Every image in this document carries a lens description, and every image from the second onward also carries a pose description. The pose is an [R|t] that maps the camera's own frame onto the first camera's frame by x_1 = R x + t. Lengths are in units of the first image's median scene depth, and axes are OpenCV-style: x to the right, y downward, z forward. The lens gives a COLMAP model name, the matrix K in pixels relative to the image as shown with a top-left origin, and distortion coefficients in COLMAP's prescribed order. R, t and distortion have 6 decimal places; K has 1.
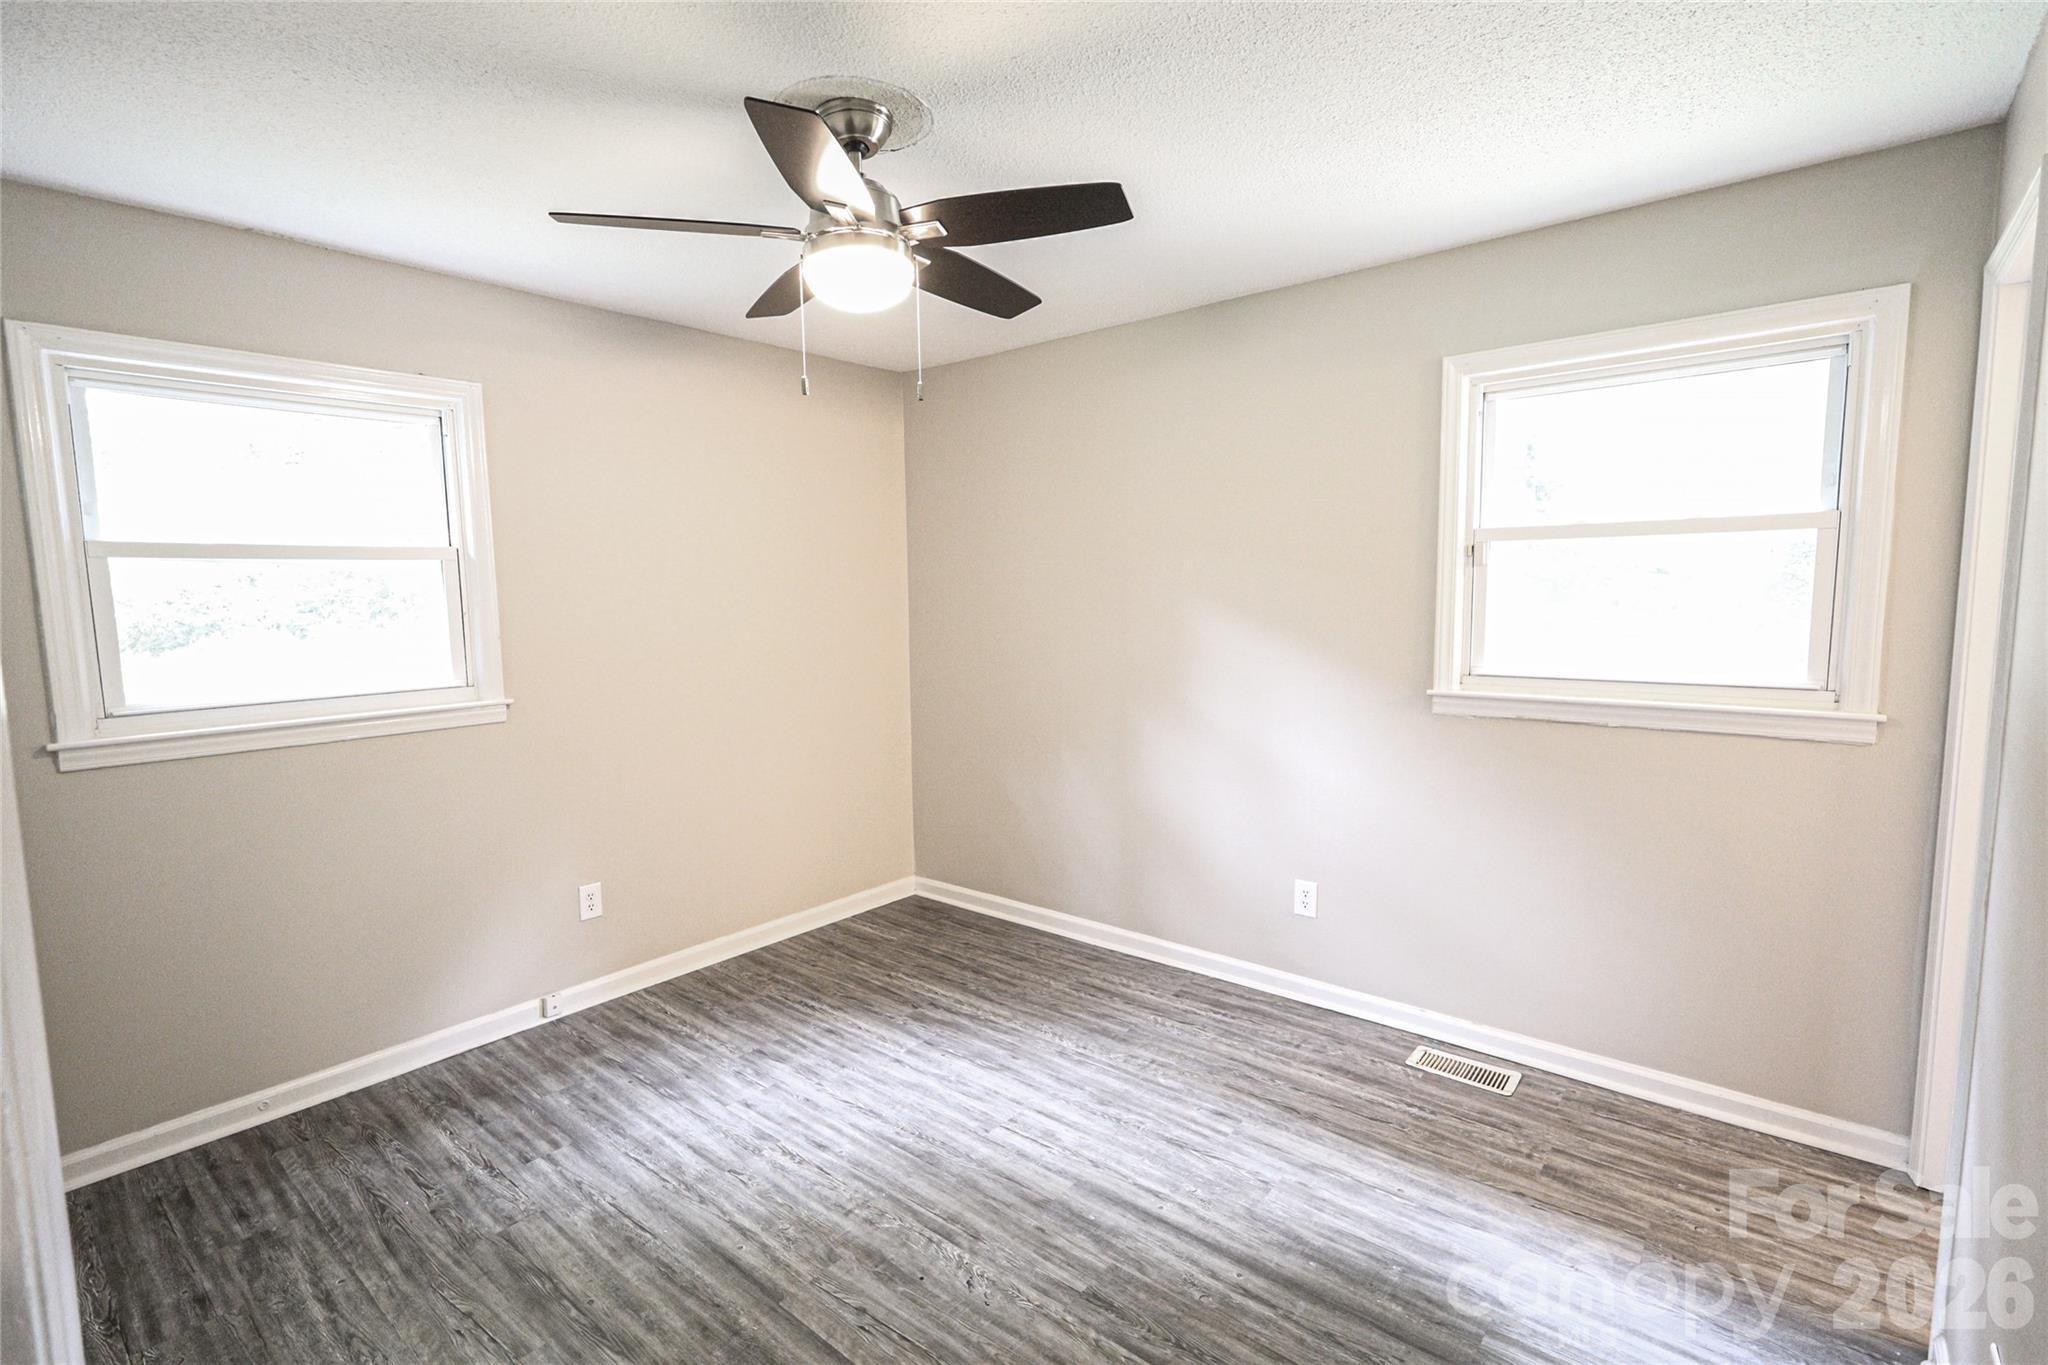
lens RADIAL K [[949.0, 0, 1023.9], [0, 949.0, 691.7], [0, 0, 1]] dist [0.001156, 0.000409]
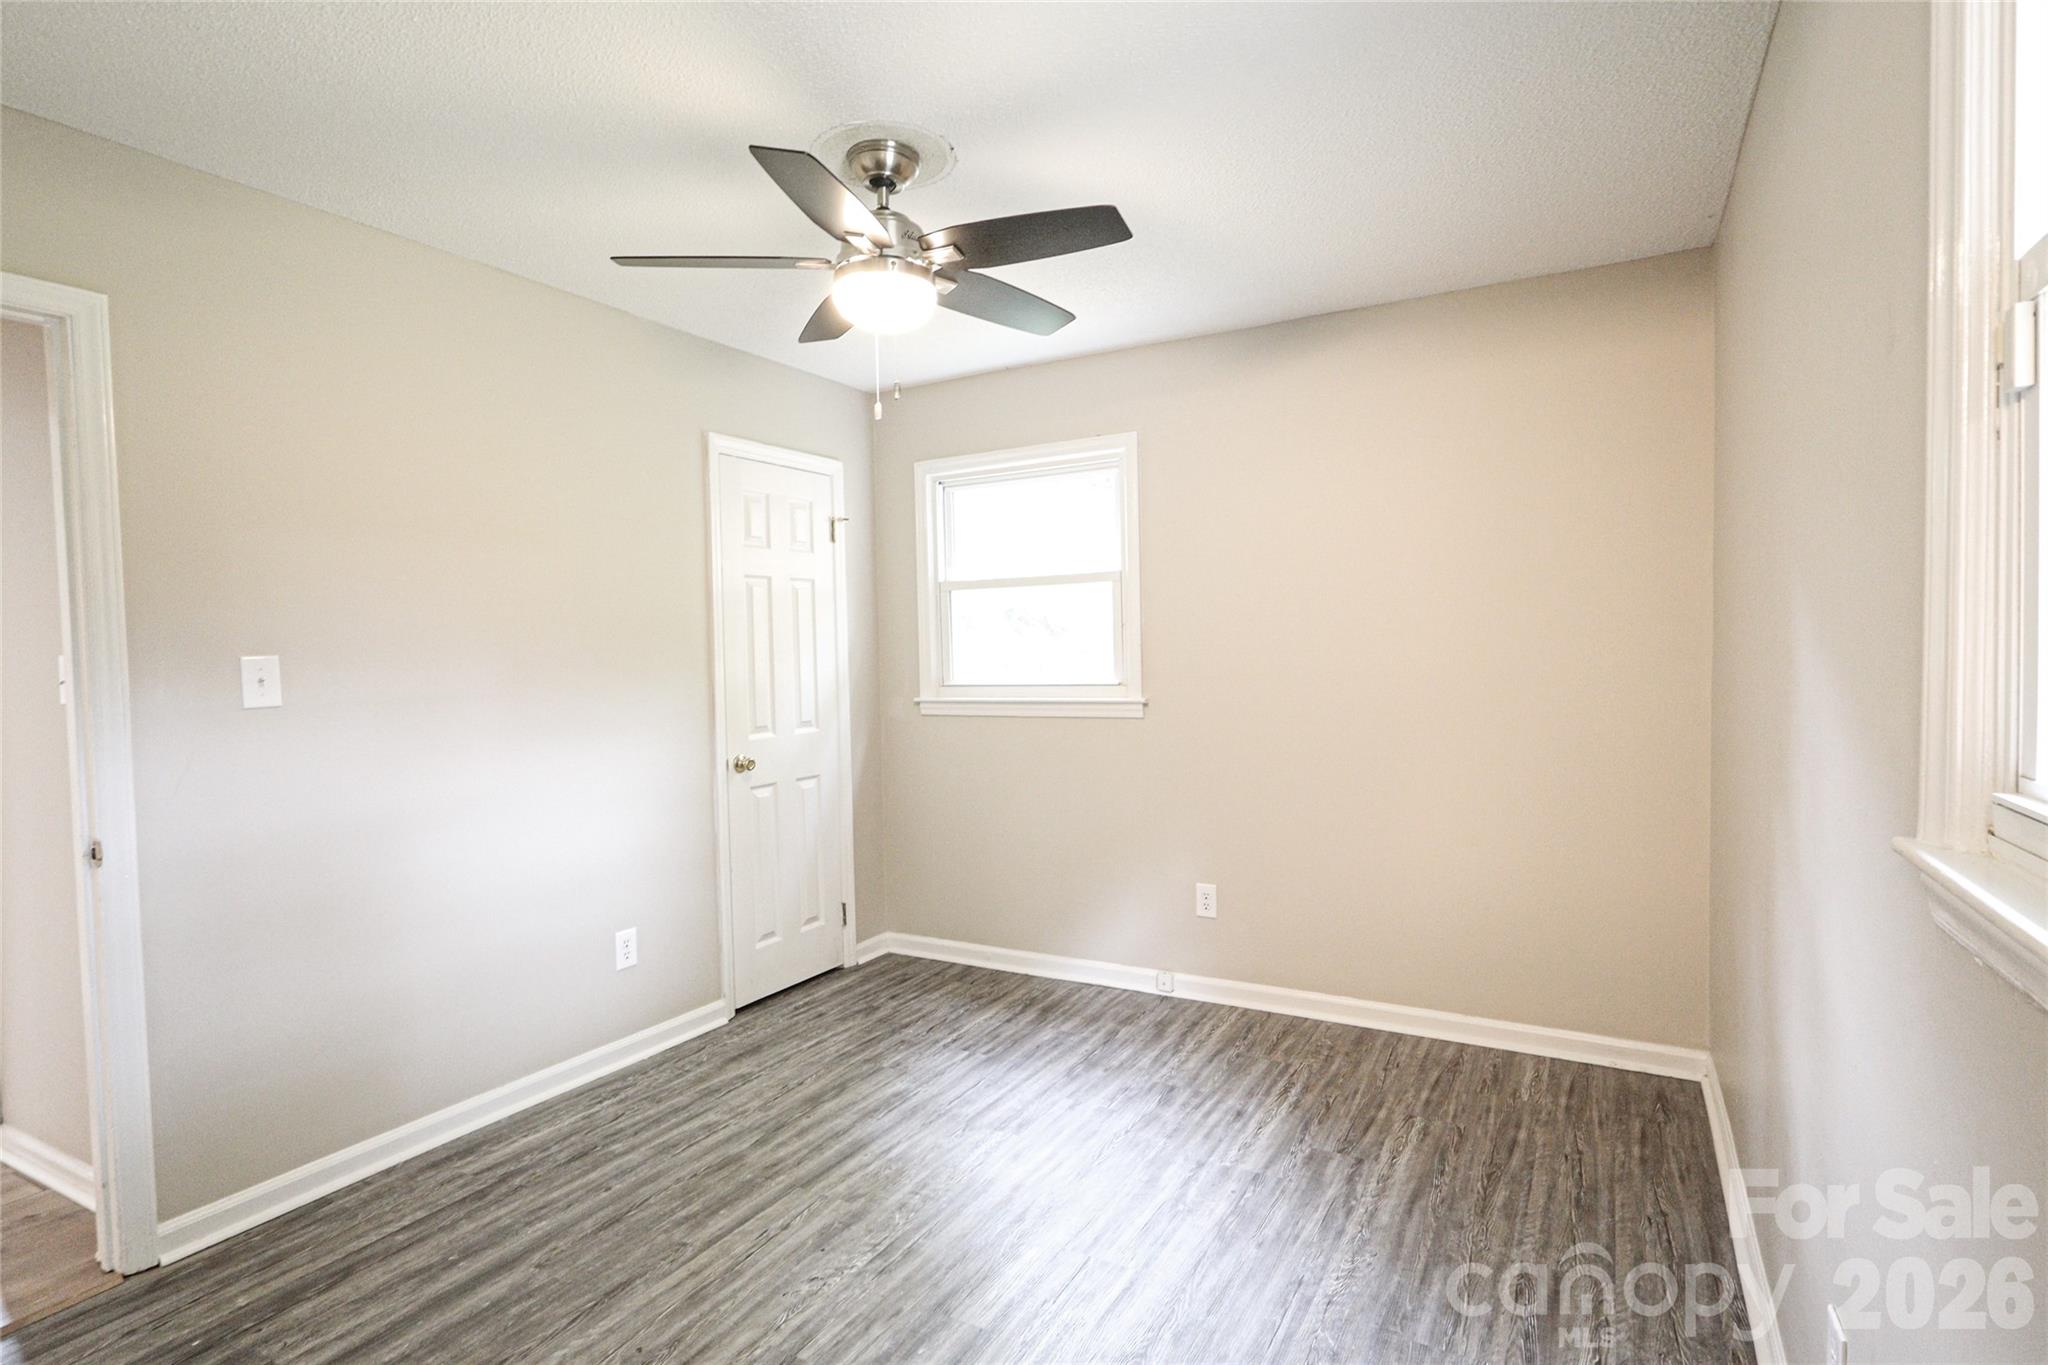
lens RADIAL K [[1029.9, 0, 1027.8], [0, 1029.9, 681.4], [0, 0, 1]] dist [0.001066, -0.000975]
pose [[0.179881, 0.040907, -0.982837, 0.736721], [-0.090884, 0.995553, 0.024802, -0.034922], [0.979481, 0.084863, 0.182799, 0.700393]]
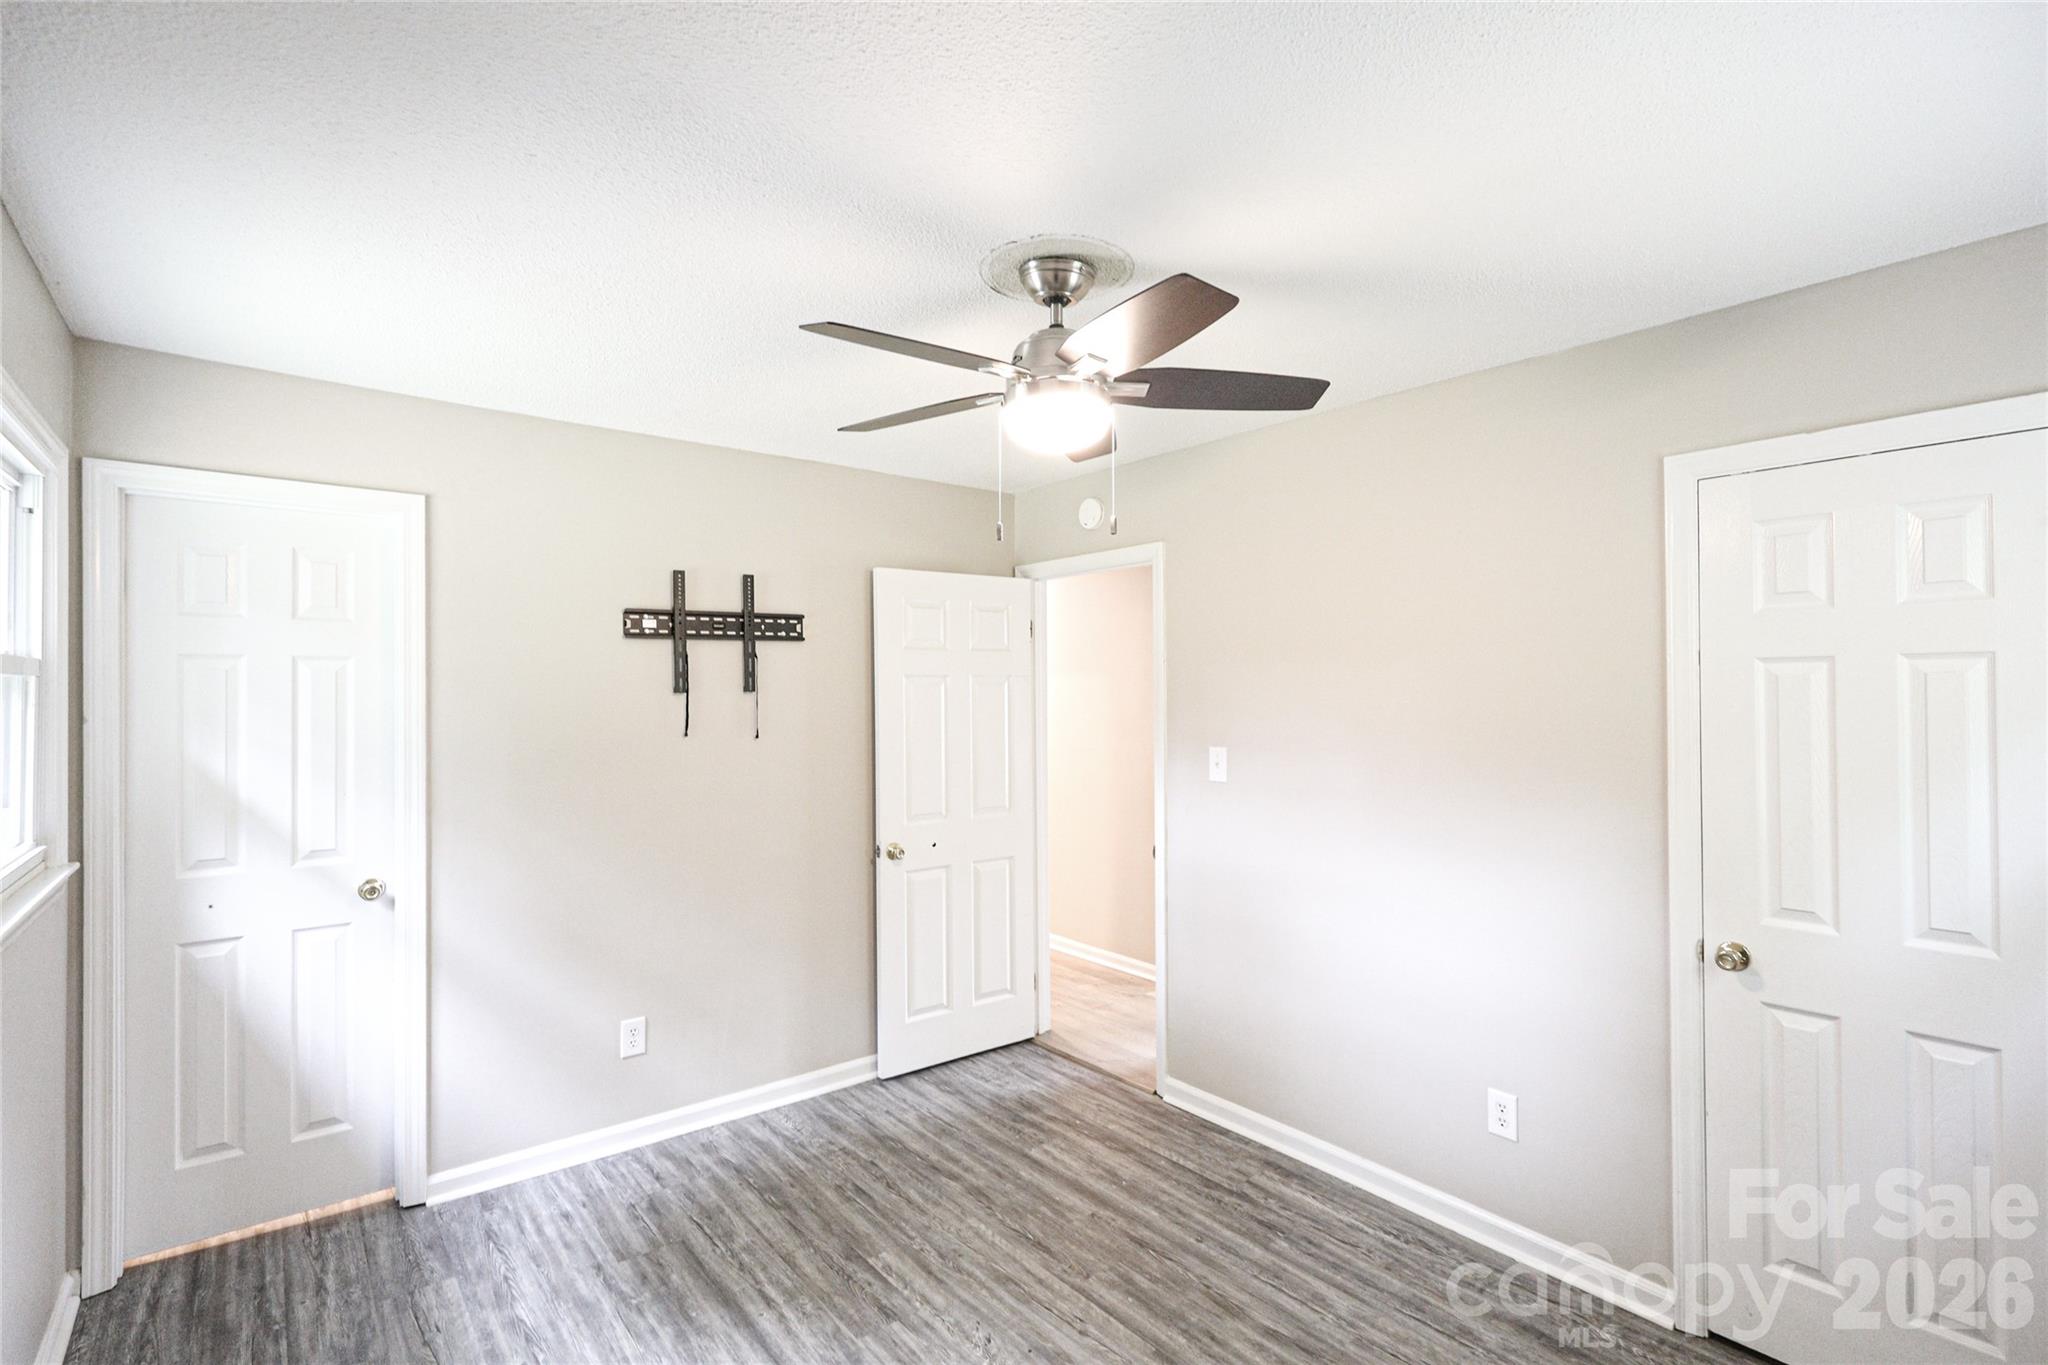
lens RADIAL K [[949.0, 0, 1025.5], [0, 949.0, 676.7], [0, 0, 1]] dist [0.001156, 0.000409]
pose [[-0.981892, 0.018611, 0.188526, -0.235964], [0.036027, 0.995346, 0.089382, -0.185668], [-0.185985, 0.094555, -0.977992, 1.456857]]
